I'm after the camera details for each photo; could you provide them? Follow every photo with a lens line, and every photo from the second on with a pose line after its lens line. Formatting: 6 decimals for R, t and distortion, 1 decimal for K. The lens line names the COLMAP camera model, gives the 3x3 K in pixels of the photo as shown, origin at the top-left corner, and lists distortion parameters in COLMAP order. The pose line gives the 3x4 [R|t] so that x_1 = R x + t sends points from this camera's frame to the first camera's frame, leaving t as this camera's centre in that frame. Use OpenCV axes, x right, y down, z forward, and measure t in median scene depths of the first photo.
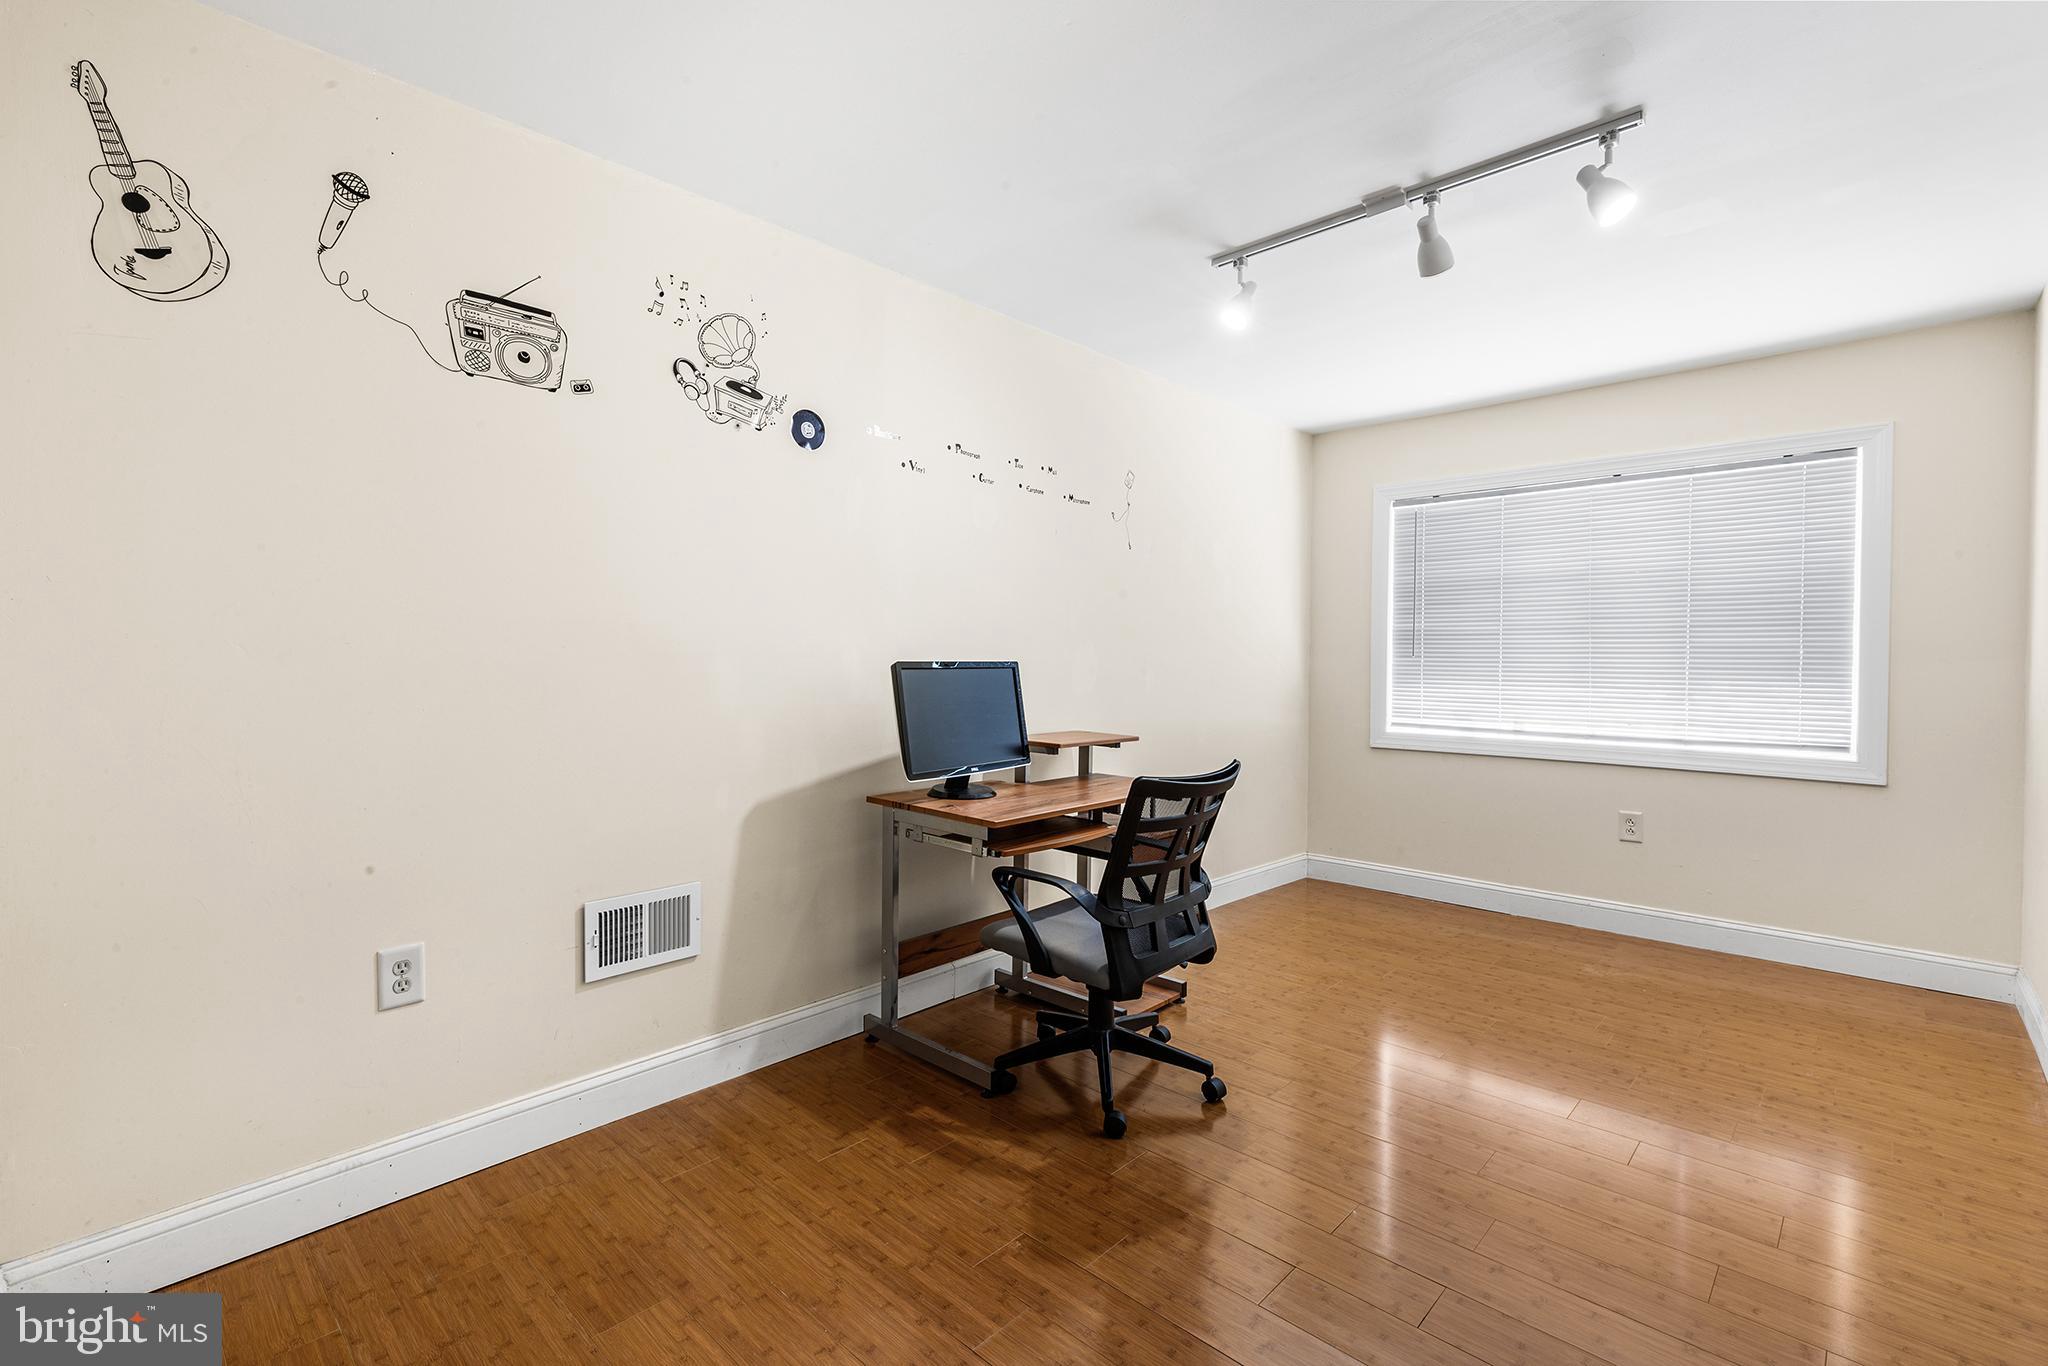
lens RADIAL K [[910.2, 0, 1027.3], [0, 910.2, 666.7], [0, 0, 1]] dist [0.001154, -0.000237]
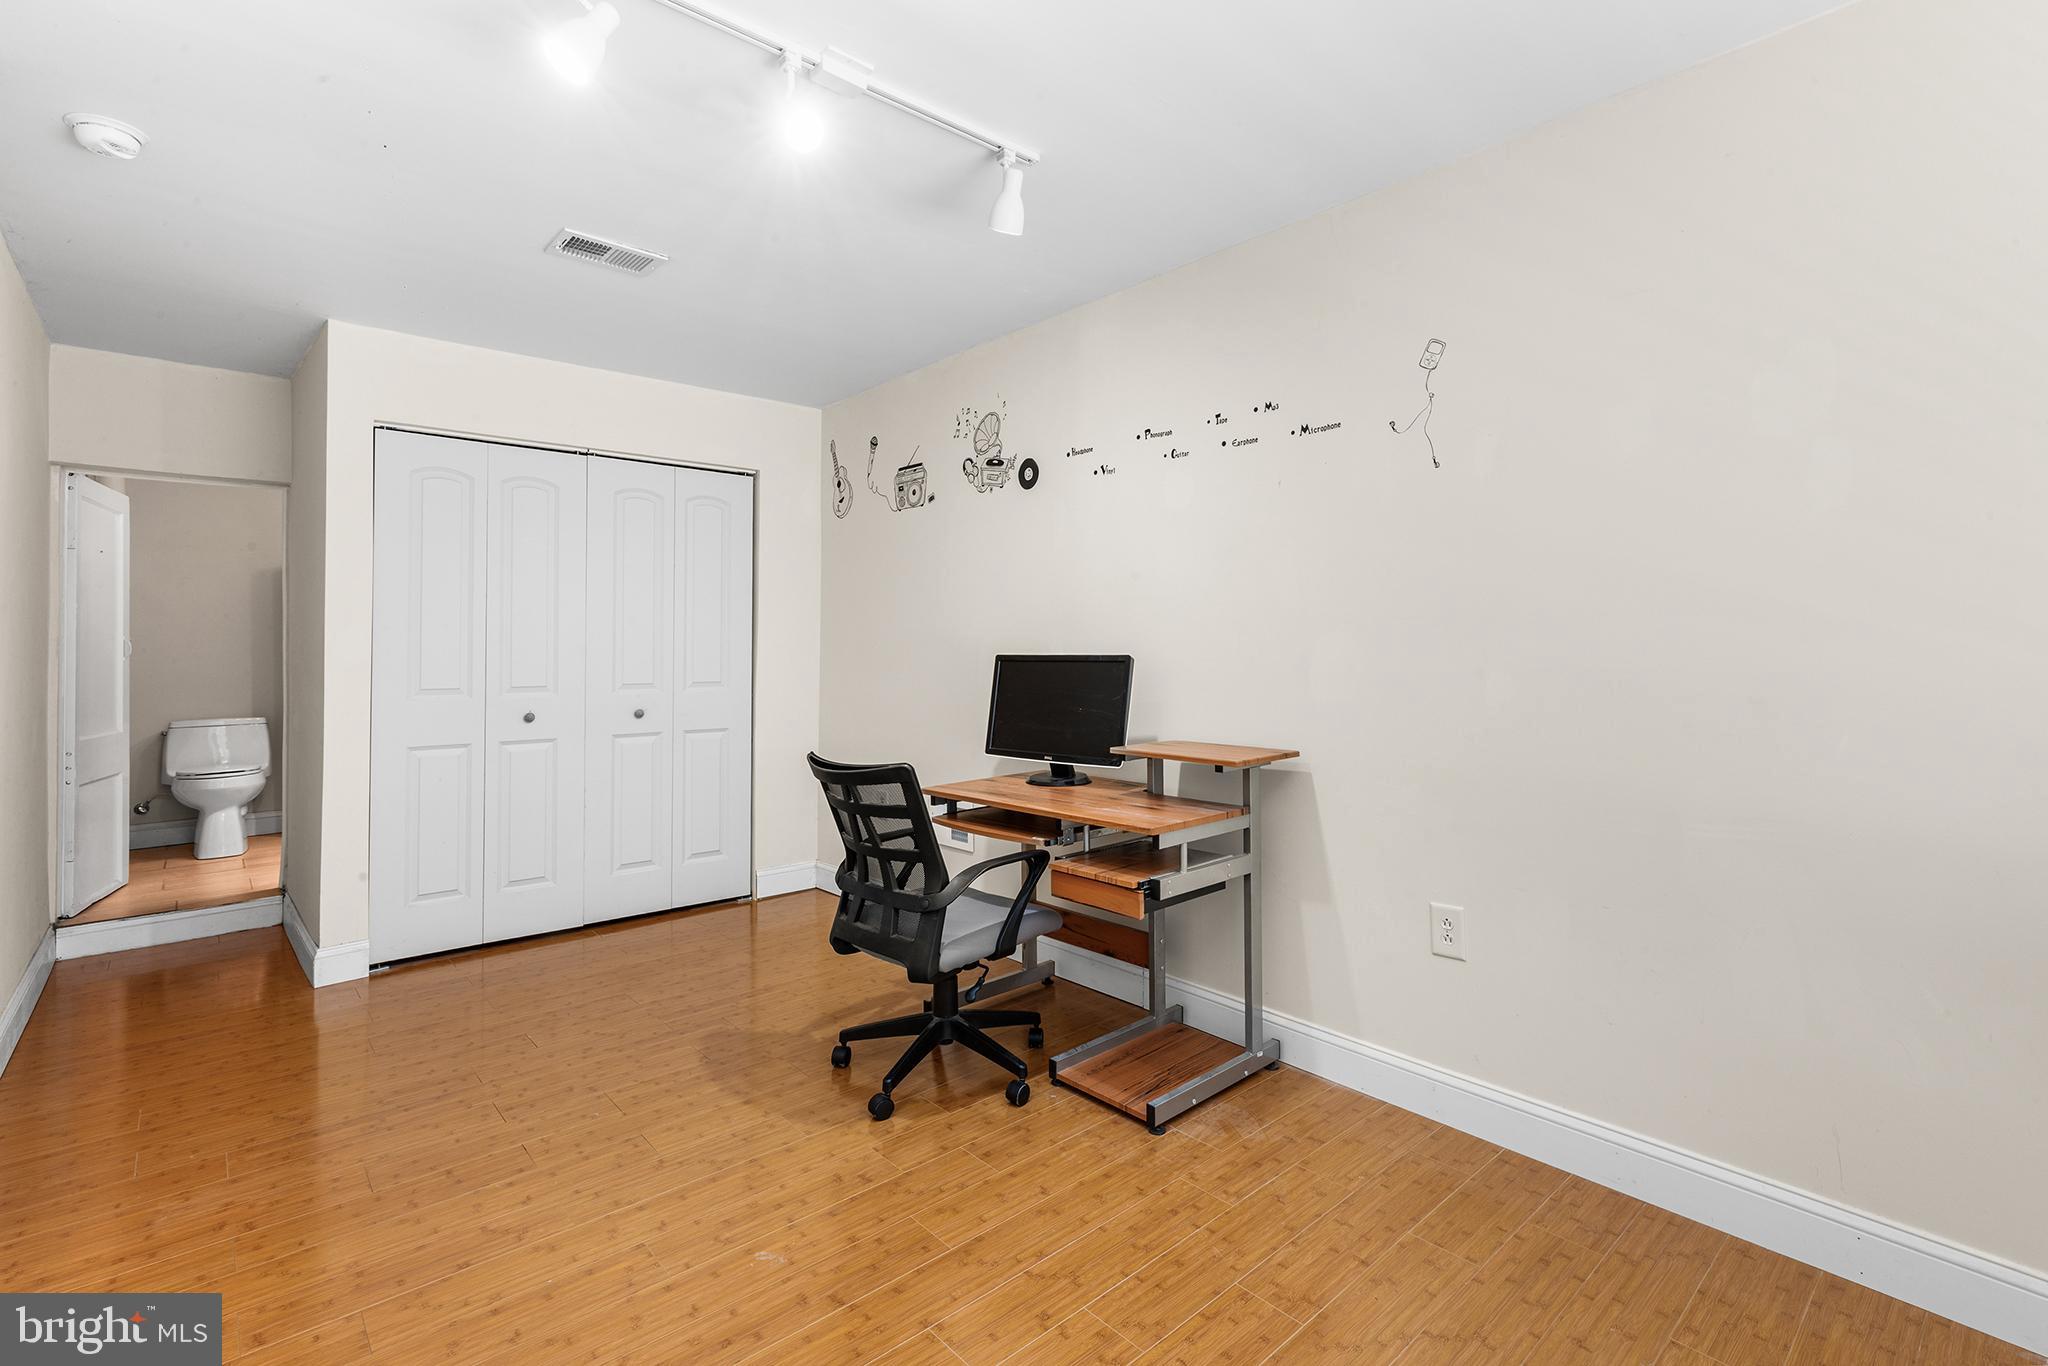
lens RADIAL K [[929.1, 0, 1034.8], [0, 929.1, 639.4], [0, 0, 1]] dist [-0.000461, -0.001109]
pose [[-0.076062, -0.020622, -0.996890, 1.320040], [-0.010027, 0.999751, -0.019917, -0.002981], [0.997053, 0.008481, -0.076249, 1.392913]]
